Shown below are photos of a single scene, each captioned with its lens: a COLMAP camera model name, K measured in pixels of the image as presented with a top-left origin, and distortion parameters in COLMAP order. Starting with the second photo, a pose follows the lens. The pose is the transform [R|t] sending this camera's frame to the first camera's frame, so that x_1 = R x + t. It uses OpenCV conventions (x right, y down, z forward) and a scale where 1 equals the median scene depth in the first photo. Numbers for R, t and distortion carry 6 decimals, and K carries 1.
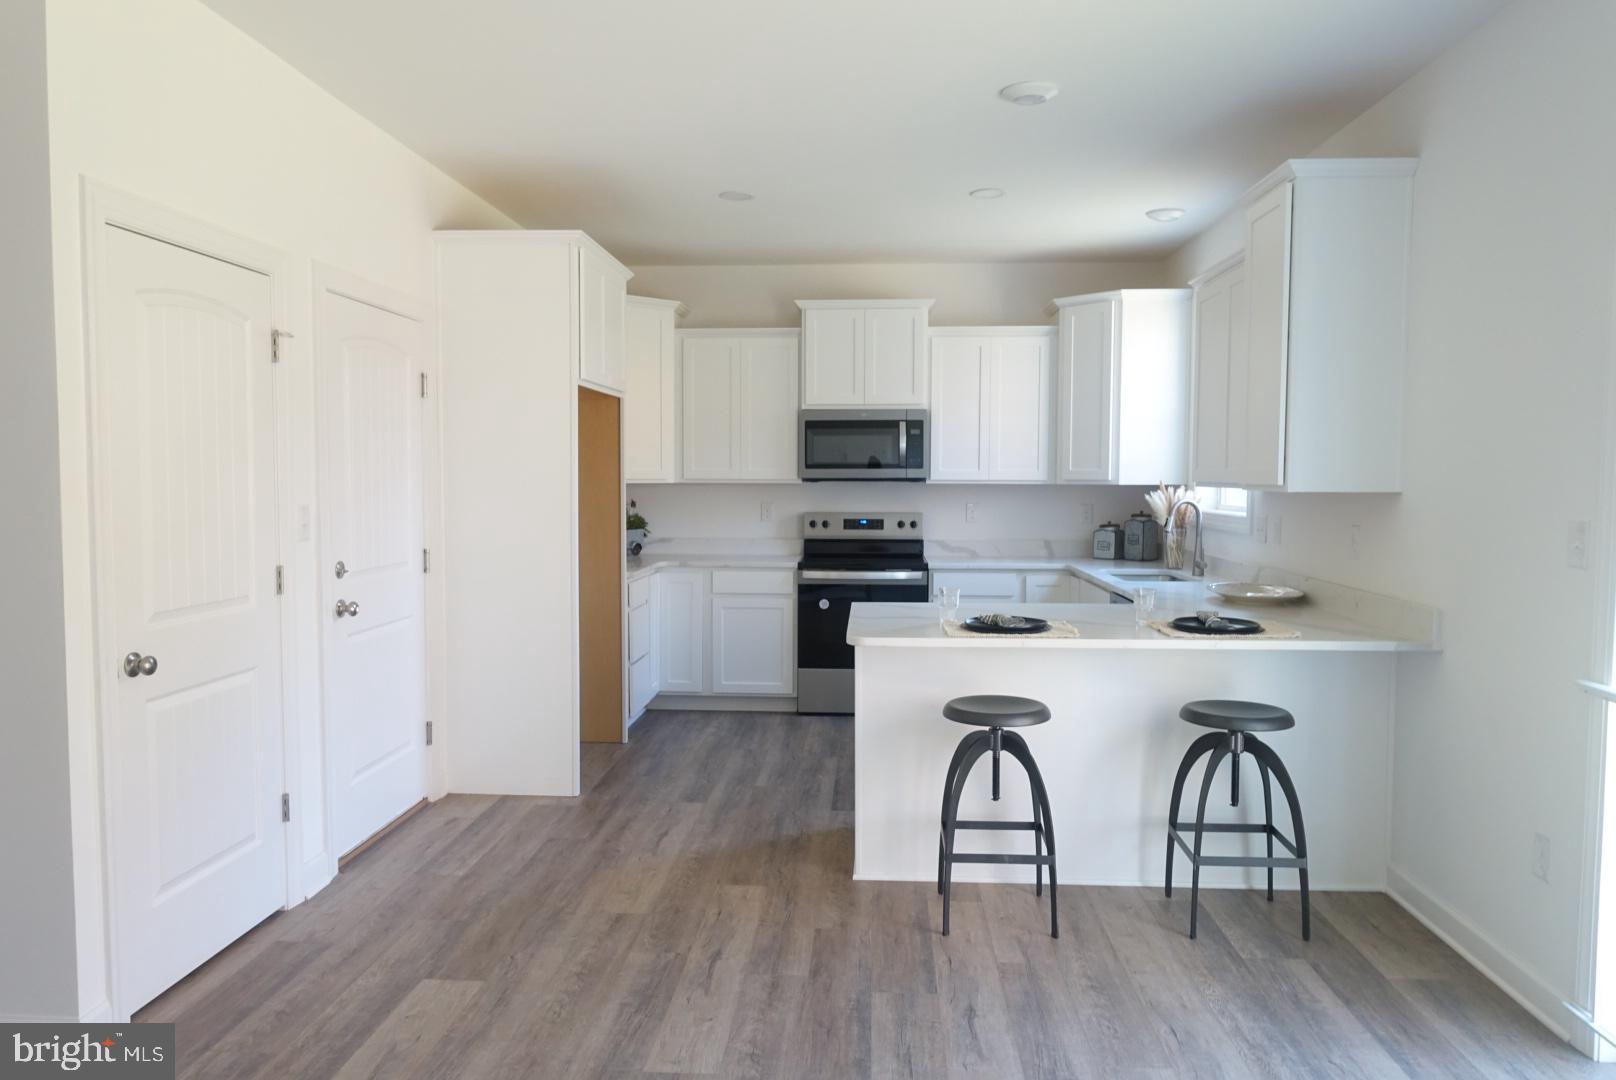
lens RADIAL K [[1111.2, 0, 808.0], [0, 1111.2, 540.0], [0, 0, 1]] dist [-0.006301, 0.001611]
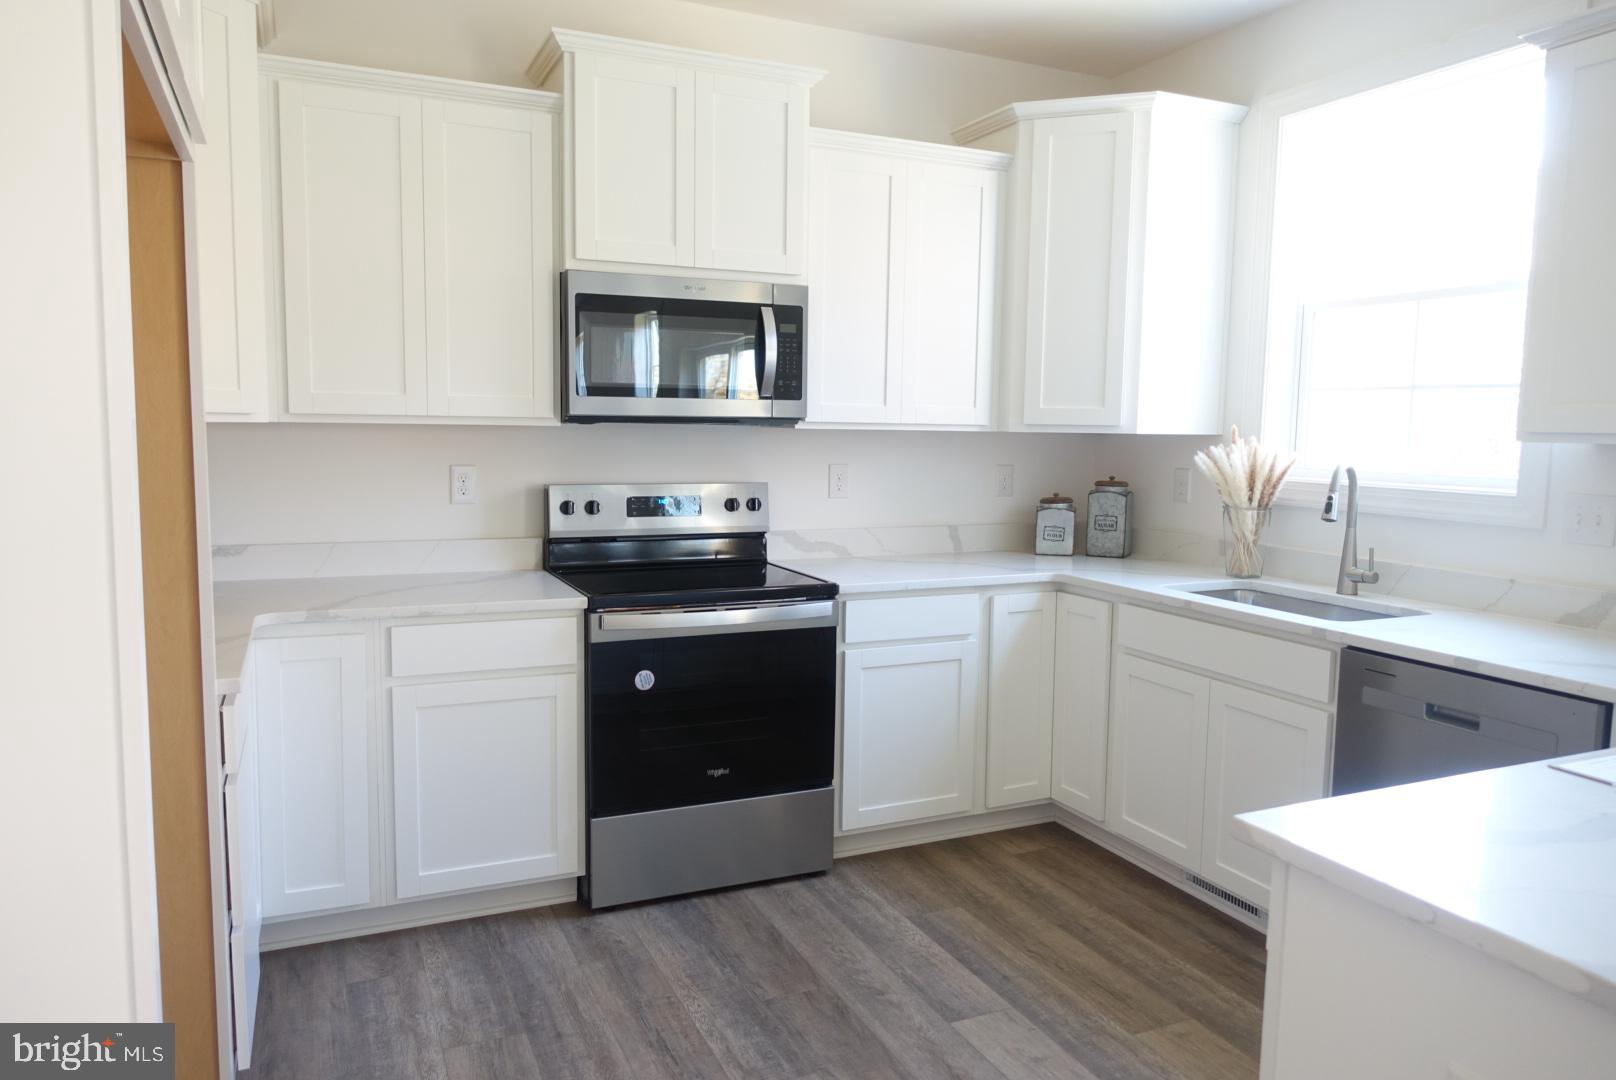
lens RADIAL K [[1111.2, 0, 808.0], [0, 1111.2, 540.0], [0, 0, 1]] dist [-0.006301, 0.001611]
pose [[0.883299, -0.037930, 0.467274, -0.142791], [0.014330, 0.998440, 0.053958, -0.026924], [-0.468592, -0.040965, 0.882465, 0.538739]]
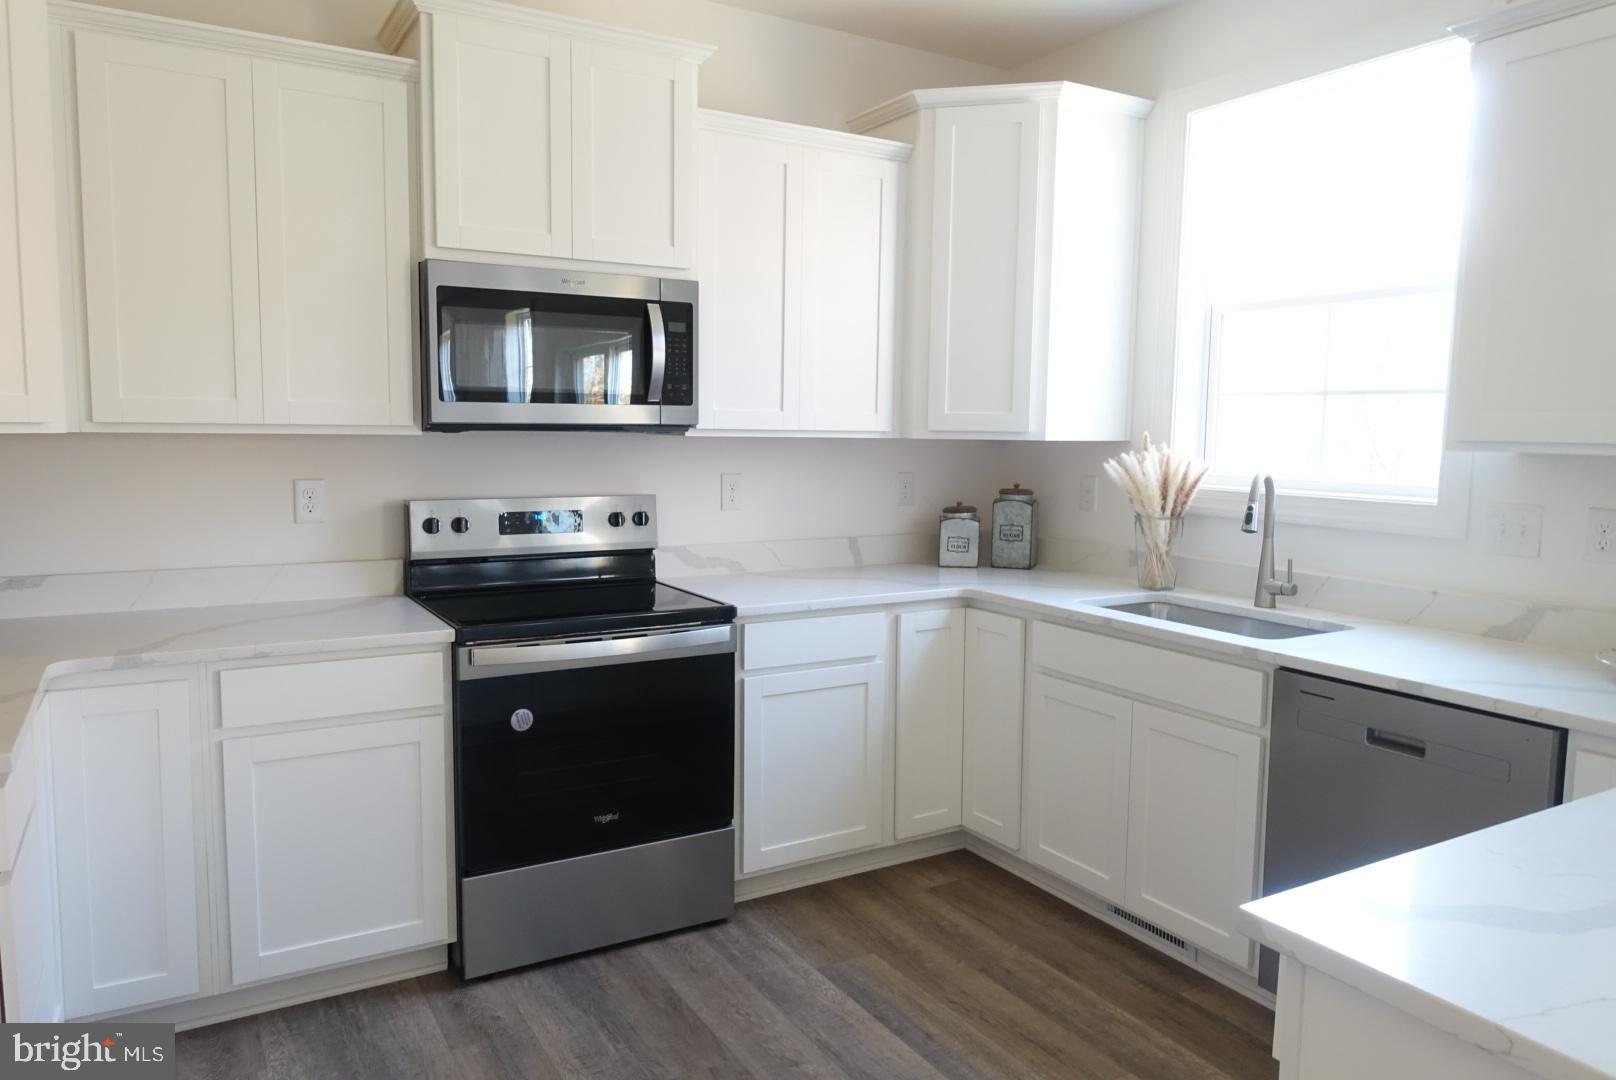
lens RADIAL K [[1111.2, 0, 808.0], [0, 1111.2, 540.0], [0, 0, 1]] dist [-0.006301, 0.001611]
pose [[0.826557, -0.049066, 0.560710, -0.128990], [0.021486, 0.998218, 0.055679, -0.032244], [-0.562443, -0.033975, 0.826138, 0.578843]]
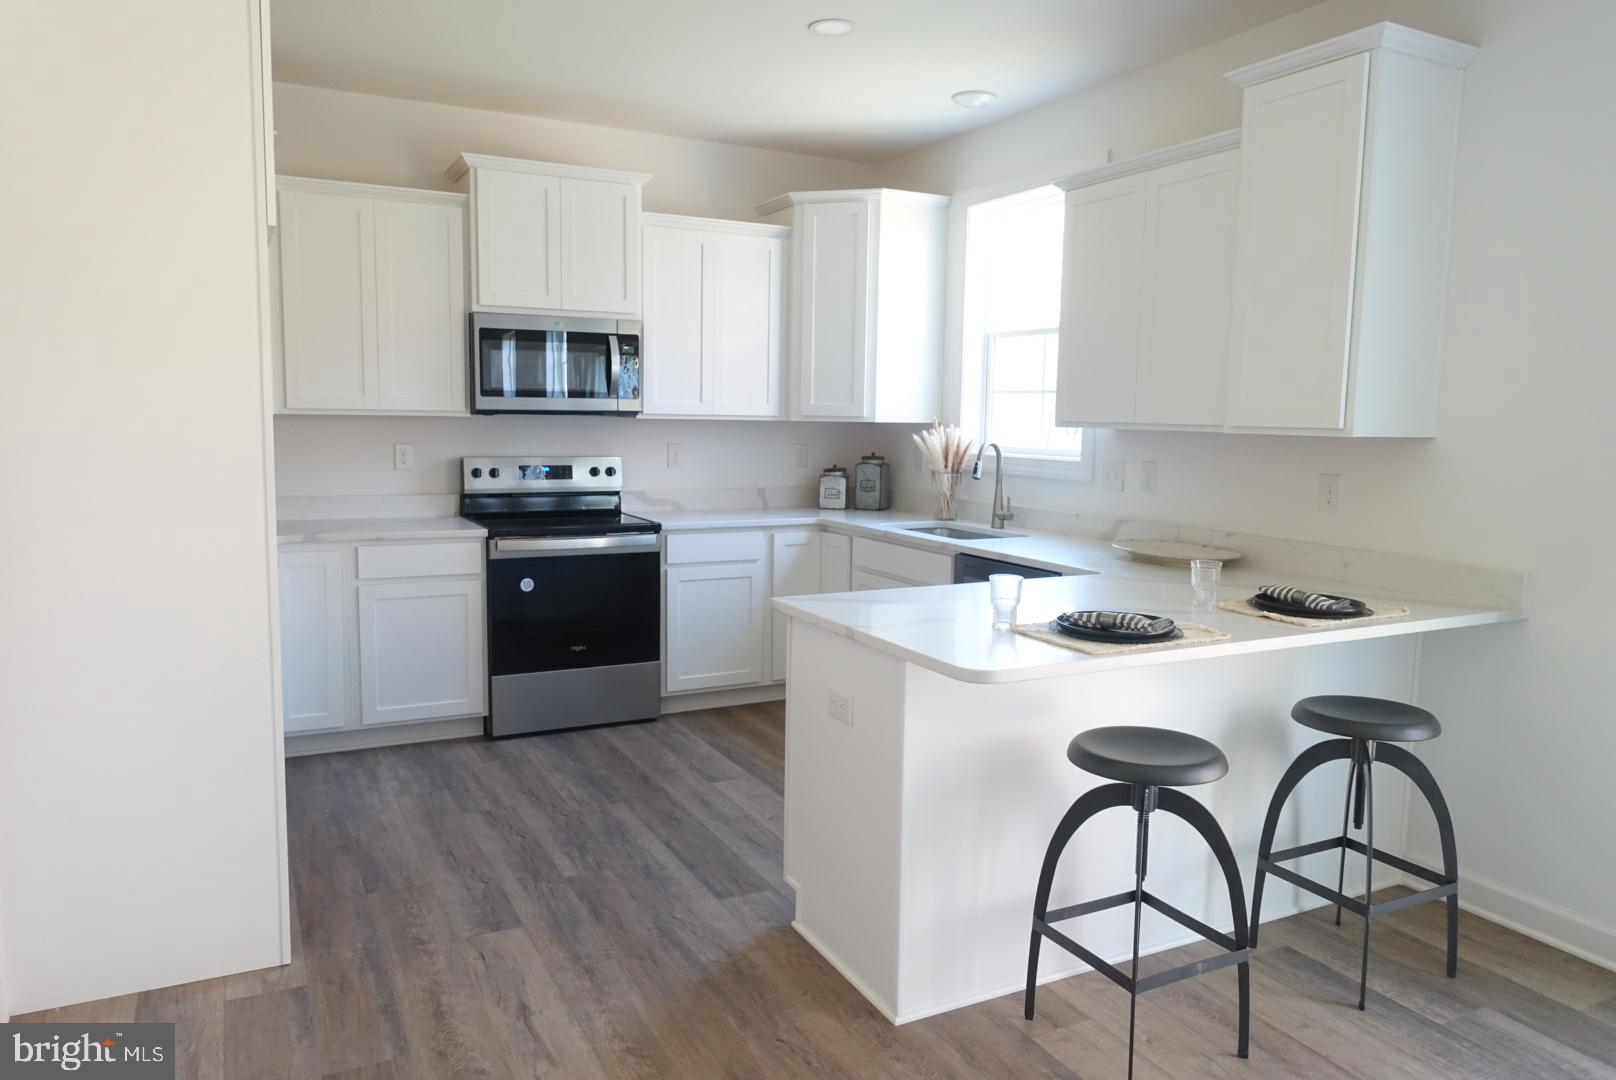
lens RADIAL K [[1104.1, 0, 809.5], [0, 1104.1, 543.8], [0, 0, 1]] dist [-0.006105, -0.000842]
pose [[0.855584, -0.048950, 0.515344, -0.194762], [0.015580, 0.997503, 0.068882, -0.015497], [-0.517429, -0.050906, 0.854211, 0.287061]]
